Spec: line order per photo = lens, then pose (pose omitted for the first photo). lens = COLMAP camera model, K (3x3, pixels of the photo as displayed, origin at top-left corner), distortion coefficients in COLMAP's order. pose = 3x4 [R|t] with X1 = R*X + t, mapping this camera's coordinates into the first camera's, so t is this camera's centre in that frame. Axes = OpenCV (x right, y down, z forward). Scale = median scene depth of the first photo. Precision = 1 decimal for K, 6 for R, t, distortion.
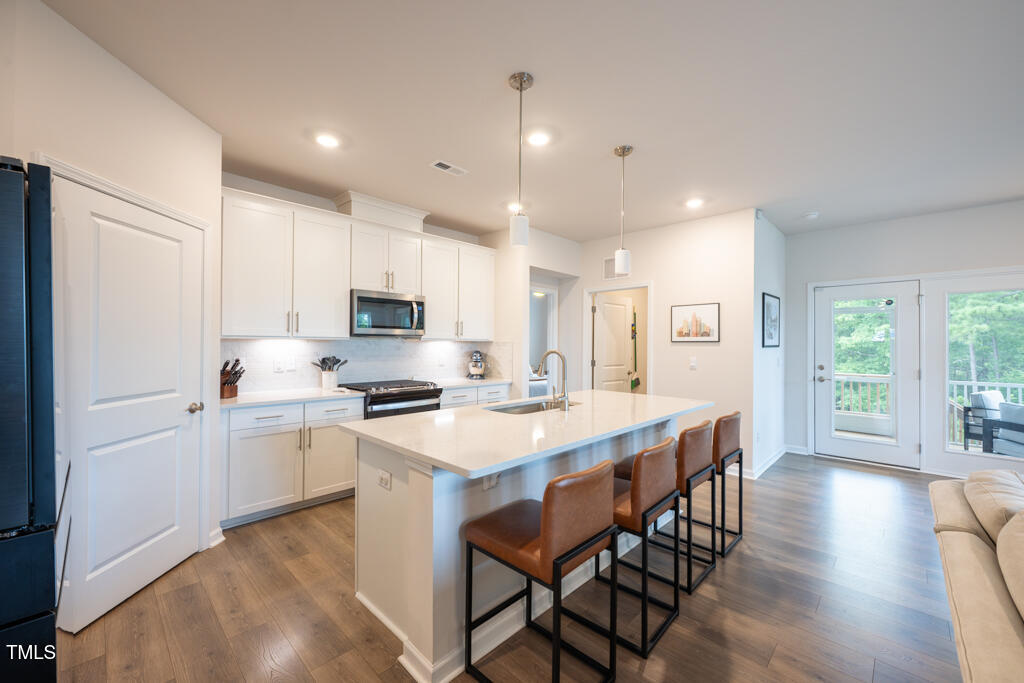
lens RADIAL K [[404.7, 0, 519.5], [0, 404.7, 341.5], [0, 0, 1]] dist [0.000074, 0.000120]
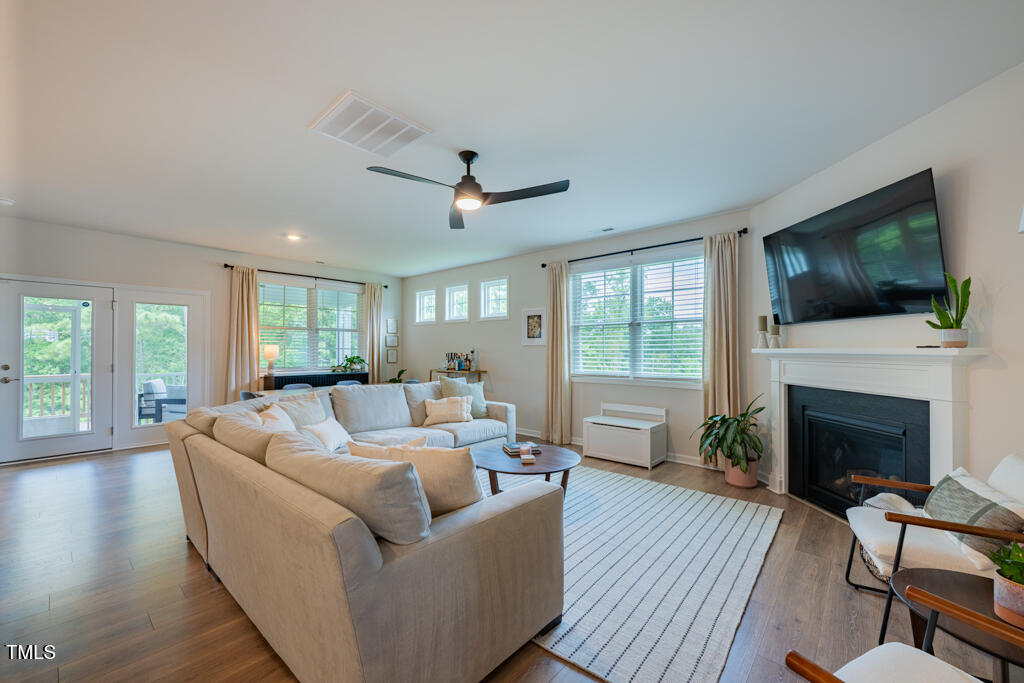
lens RADIAL K [[404.7, 0, 509.4], [0, 404.7, 344.4], [0, 0, 1]] dist [0.000074, 0.000120]
pose [[-0.039003, 0.006080, 0.999221, -0.266077], [-0.007265, 0.999953, -0.006368, 0.012572], [-0.999213, -0.007508, -0.038957, -0.123474]]
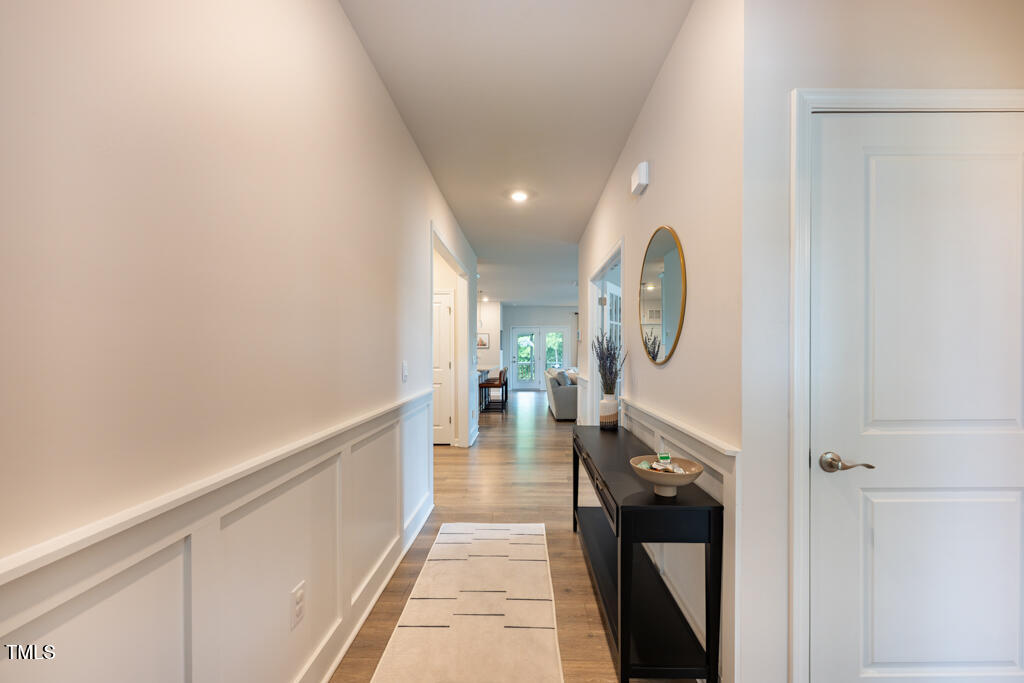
lens RADIAL K [[404.7, 0, 516.5], [0, 404.7, 347.7], [0, 0, 1]] dist [0.000074, 0.000120]
pose [[0.744820, 0.006955, 0.667229, -1.287592], [-0.013132, 0.999905, 0.004236, -0.014841], [-0.667136, -0.011917, 0.744840, -1.269854]]
